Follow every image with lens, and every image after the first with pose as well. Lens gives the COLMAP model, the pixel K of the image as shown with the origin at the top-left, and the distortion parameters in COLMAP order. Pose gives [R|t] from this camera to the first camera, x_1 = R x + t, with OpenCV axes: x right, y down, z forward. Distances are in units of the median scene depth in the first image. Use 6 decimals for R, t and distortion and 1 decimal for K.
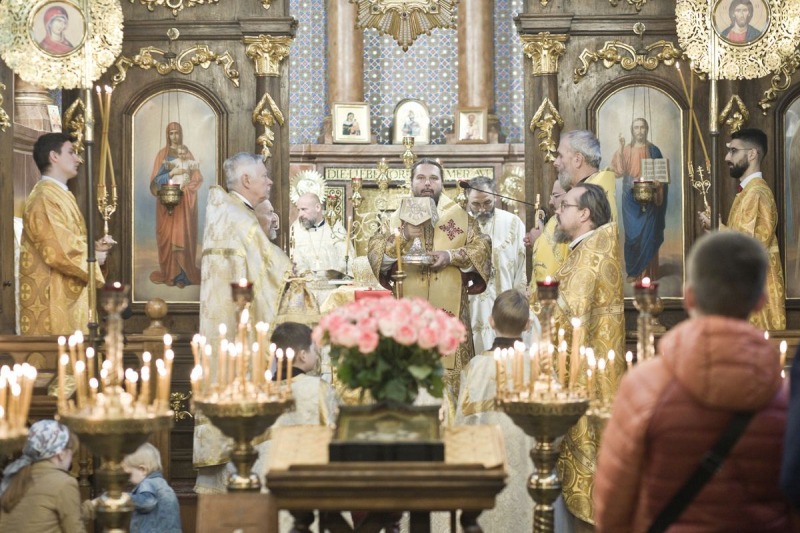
lens RADIAL K [[2124.3, 0, 400.0], [0, 2124.3, 266.5], [0, 0, 1]] dist [-0.055586, -1.318301]
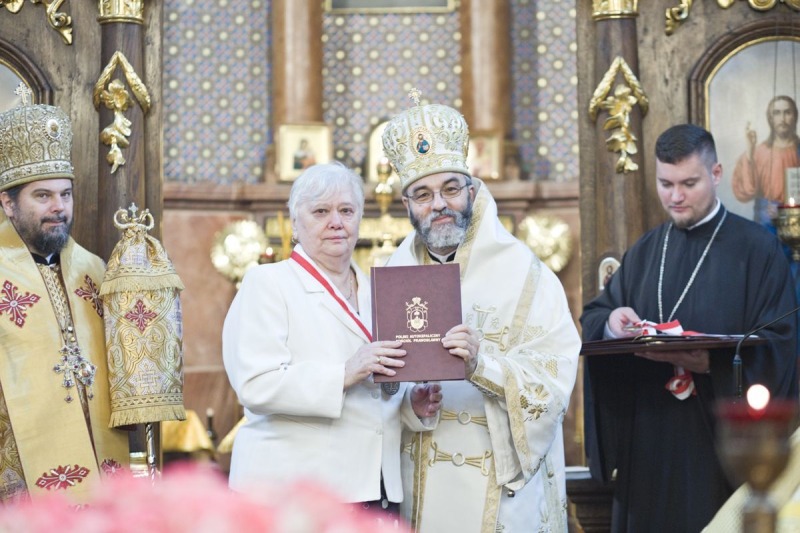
lens RADIAL K [[2124.3, 0, 400.0], [0, 2124.3, 266.5], [0, 0, 1]] dist [-0.055586, -1.318301]
pose [[0.999992, -0.003848, -0.001084, 0.011727], [0.003794, 0.998946, -0.045741, 0.000725], [0.001259, 0.045737, 0.998953, 0.439454]]
